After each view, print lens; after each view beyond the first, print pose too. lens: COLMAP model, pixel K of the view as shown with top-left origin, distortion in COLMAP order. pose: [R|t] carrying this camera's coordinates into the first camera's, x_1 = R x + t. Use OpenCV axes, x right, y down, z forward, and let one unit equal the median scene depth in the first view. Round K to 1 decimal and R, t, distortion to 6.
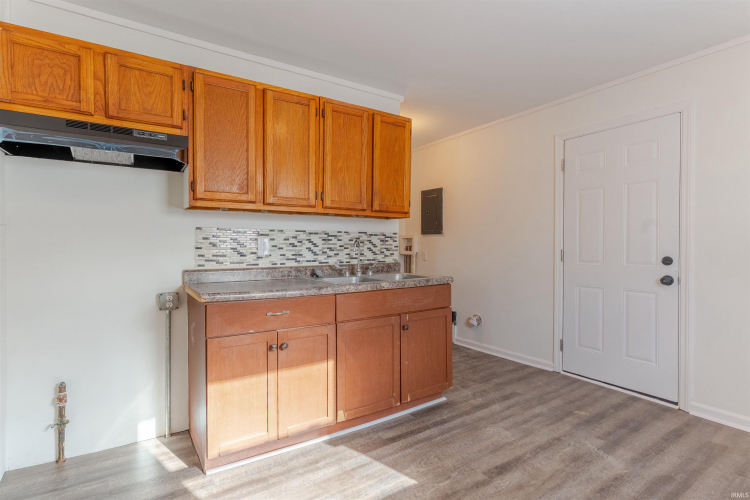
lens RADIAL K [[366.2, 0, 389.2], [0, 366.2, 248.2], [0, 0, 1]] dist [0.002087, 0.000938]
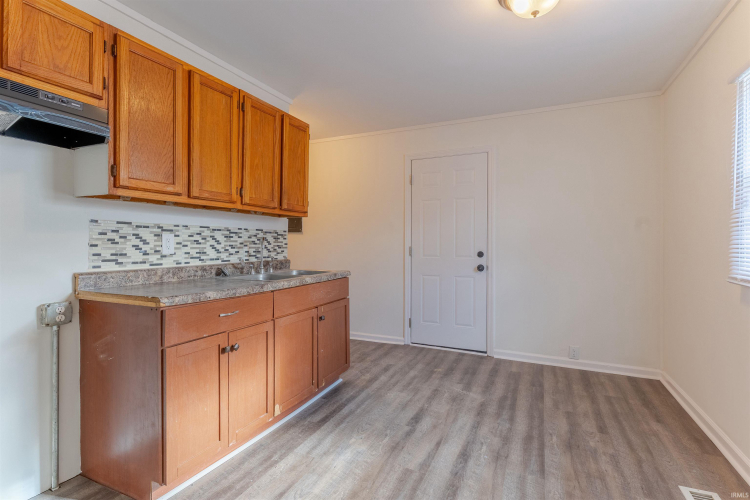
lens RADIAL K [[366.2, 0, 378.5], [0, 366.2, 243.5], [0, 0, 1]] dist [0.002087, 0.000938]
pose [[0.851482, 0.003764, 0.524370, -0.369716], [-0.001533, 0.999988, -0.004688, -0.001852], [-0.524381, 0.003188, 0.851478, -0.015789]]
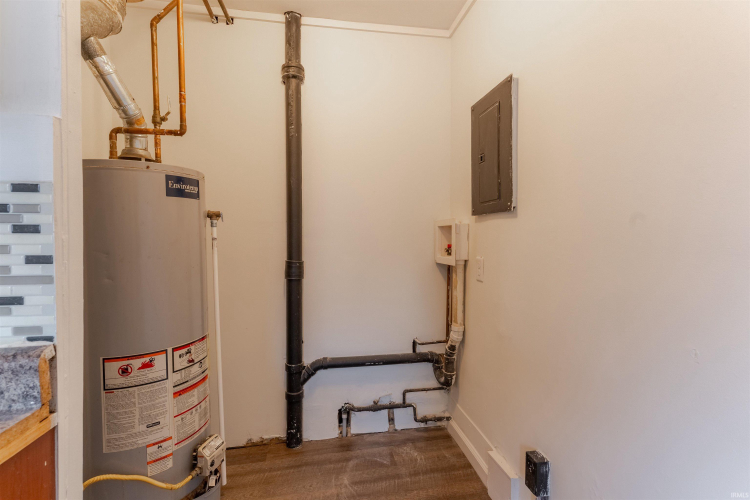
lens RADIAL K [[366.2, 0, 371.8], [0, 366.2, 249.8], [0, 0, 1]] dist [0.002087, 0.000938]
pose [[0.901933, 0.009908, -0.431763, 0.302309], [-0.001275, 0.999794, 0.020279, -0.015846], [0.431875, -0.017740, 0.901759, 1.123565]]
